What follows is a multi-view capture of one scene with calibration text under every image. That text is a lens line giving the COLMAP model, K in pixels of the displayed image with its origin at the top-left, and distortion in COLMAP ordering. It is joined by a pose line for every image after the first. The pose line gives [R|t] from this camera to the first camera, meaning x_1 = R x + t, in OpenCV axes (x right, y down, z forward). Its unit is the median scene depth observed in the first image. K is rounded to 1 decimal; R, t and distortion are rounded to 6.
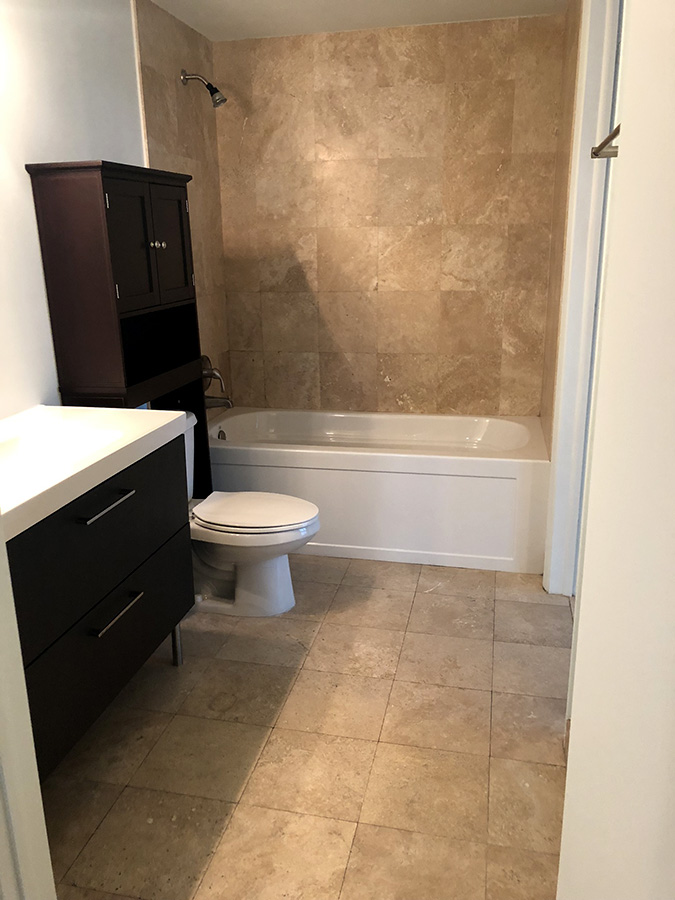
lens RADIAL K [[739.0, 0, 336.9], [0, 739.0, 451.2], [0, 0, 1]] dist [0.049695, -0.048579]
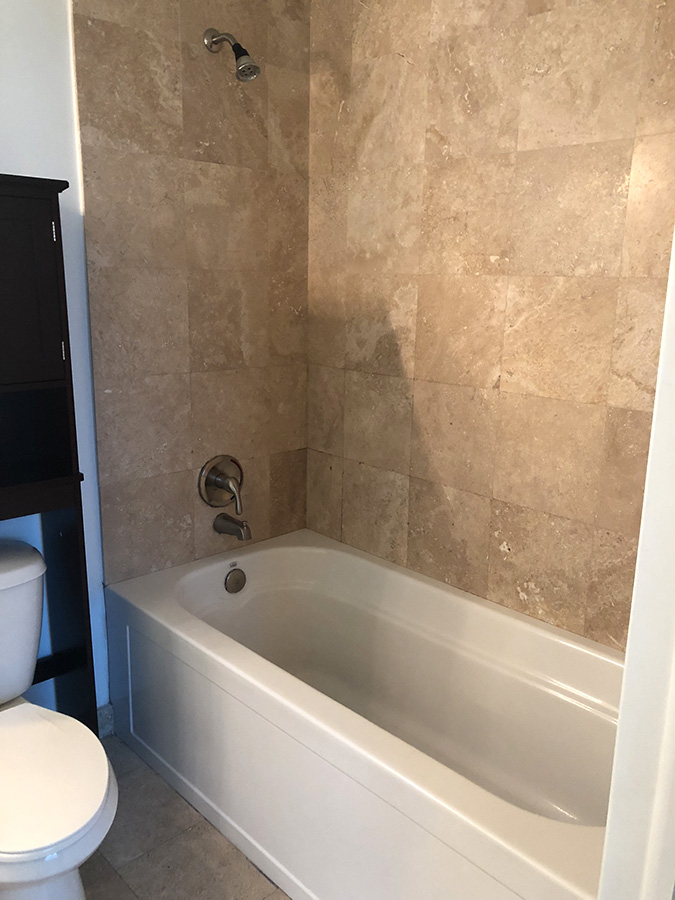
lens RADIAL K [[739.0, 0, 338.4], [0, 739.0, 449.6], [0, 0, 1]] dist [0.049695, -0.048579]
pose [[0.831624, 0.160212, -0.531727, 0.257214], [-0.185654, 0.982599, 0.005698, -0.155044], [0.523387, 0.093979, 0.846897, 0.478960]]
